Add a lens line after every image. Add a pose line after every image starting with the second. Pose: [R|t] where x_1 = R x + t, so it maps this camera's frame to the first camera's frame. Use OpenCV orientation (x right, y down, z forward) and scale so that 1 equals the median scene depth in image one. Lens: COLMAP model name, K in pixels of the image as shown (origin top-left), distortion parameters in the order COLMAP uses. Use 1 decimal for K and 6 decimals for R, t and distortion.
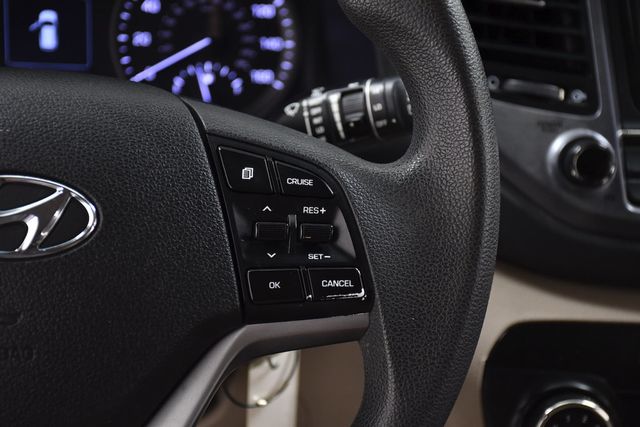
lens RADIAL K [[1334.5, 0, 309.6], [0, 1334.5, 211.8], [0, 0, 1]] dist [0.327393, 0.000000]
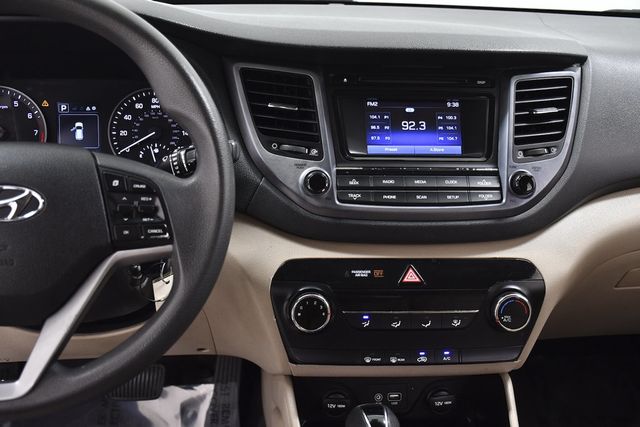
lens RADIAL K [[750.1, 0, 304.9], [0, 750.1, 206.5], [0, 0, 1]] dist [0.038940, 0.000000]
pose [[0.998964, -0.028708, -0.035317, 0.253787], [0.026960, 0.998435, -0.049000, 0.065333], [0.036668, 0.047997, 0.998174, -0.190847]]
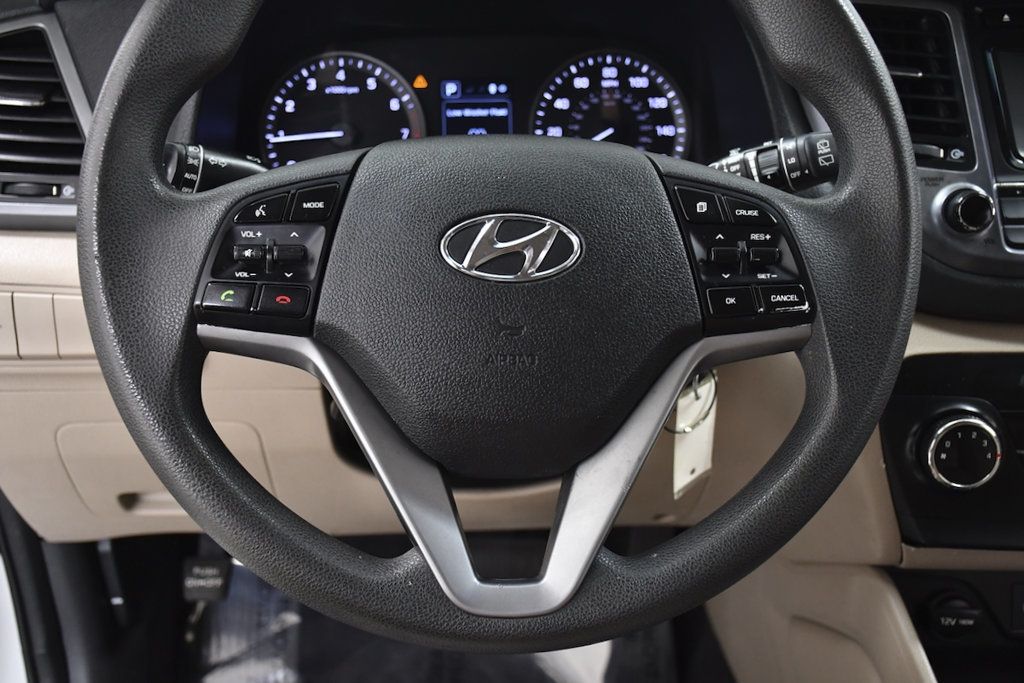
lens RADIAL K [[1199.8, 0, 502.9], [0, 1199.8, 339.8], [0, 0, 1]] dist [0.045062, 0.000000]
pose [[0.994868, -0.034550, -0.095098, -0.100256], [0.034377, 0.999403, -0.003456, 0.068831], [0.095160, 0.000170, 0.995462, -0.047225]]
